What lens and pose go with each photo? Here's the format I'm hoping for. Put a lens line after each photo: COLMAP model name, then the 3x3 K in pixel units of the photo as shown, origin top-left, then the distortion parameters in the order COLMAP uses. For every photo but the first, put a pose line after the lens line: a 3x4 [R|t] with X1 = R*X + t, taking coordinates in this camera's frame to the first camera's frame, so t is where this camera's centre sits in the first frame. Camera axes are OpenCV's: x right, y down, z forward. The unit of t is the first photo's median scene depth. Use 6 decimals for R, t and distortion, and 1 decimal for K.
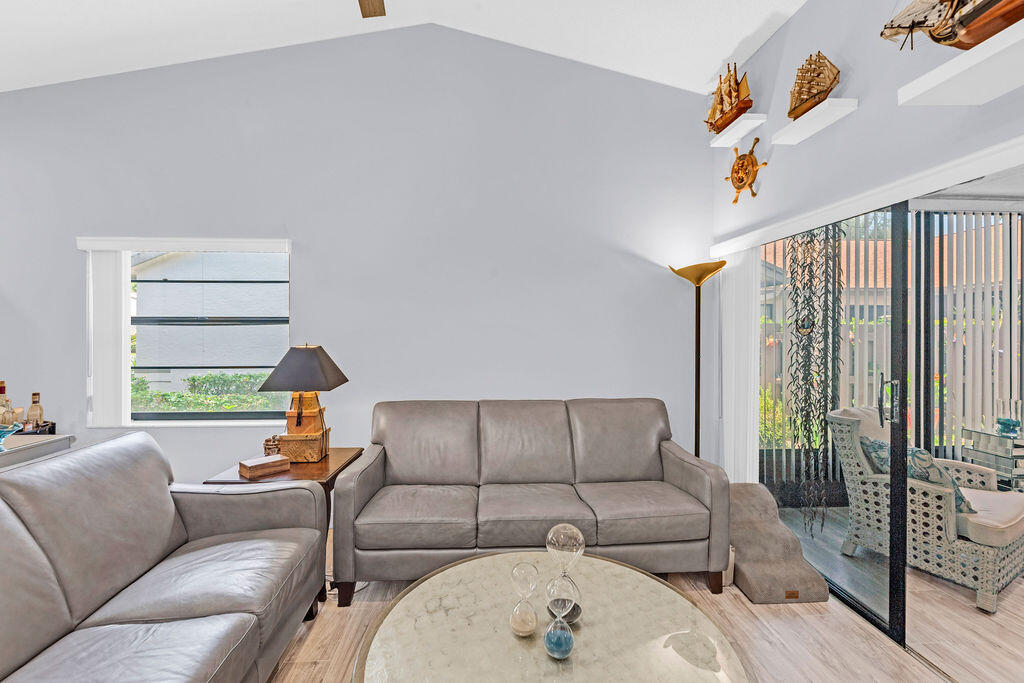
lens RADIAL K [[450.7, 0, 505.4], [0, 450.7, 333.4], [0, 0, 1]] dist [-0.005751, 0.001139]
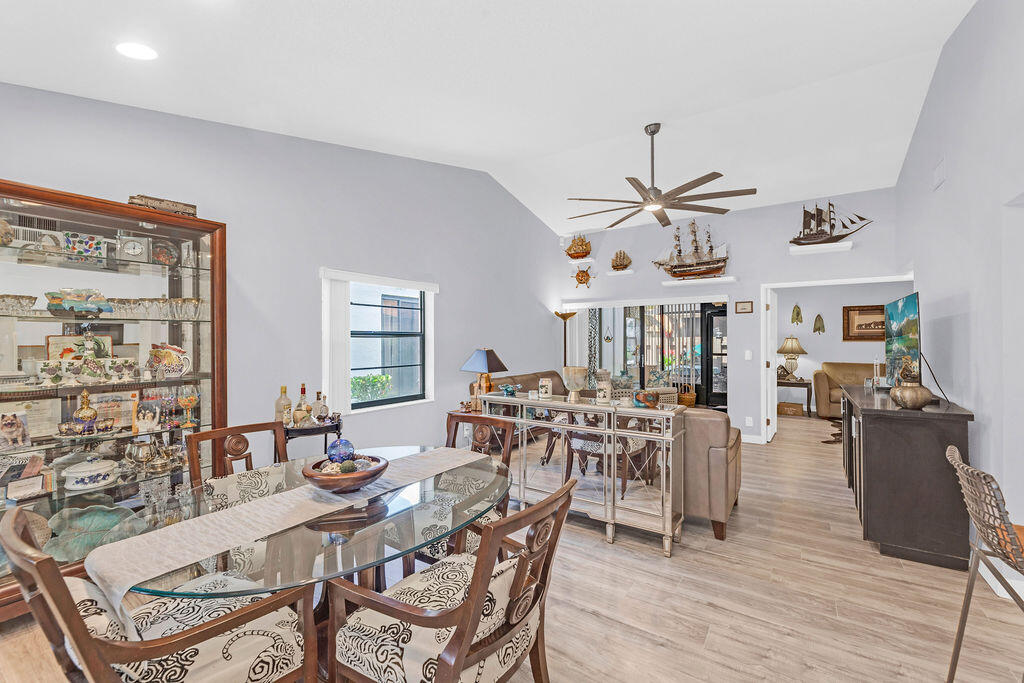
lens RADIAL K [[450.7, 0, 511.8], [0, 450.7, 341.8], [0, 0, 1]] dist [-0.005751, 0.001139]
pose [[0.601624, -0.005015, 0.798763, -1.771979], [0.006347, 0.999979, 0.001498, -0.006038], [-0.798754, 0.004169, 0.601644, -0.201313]]
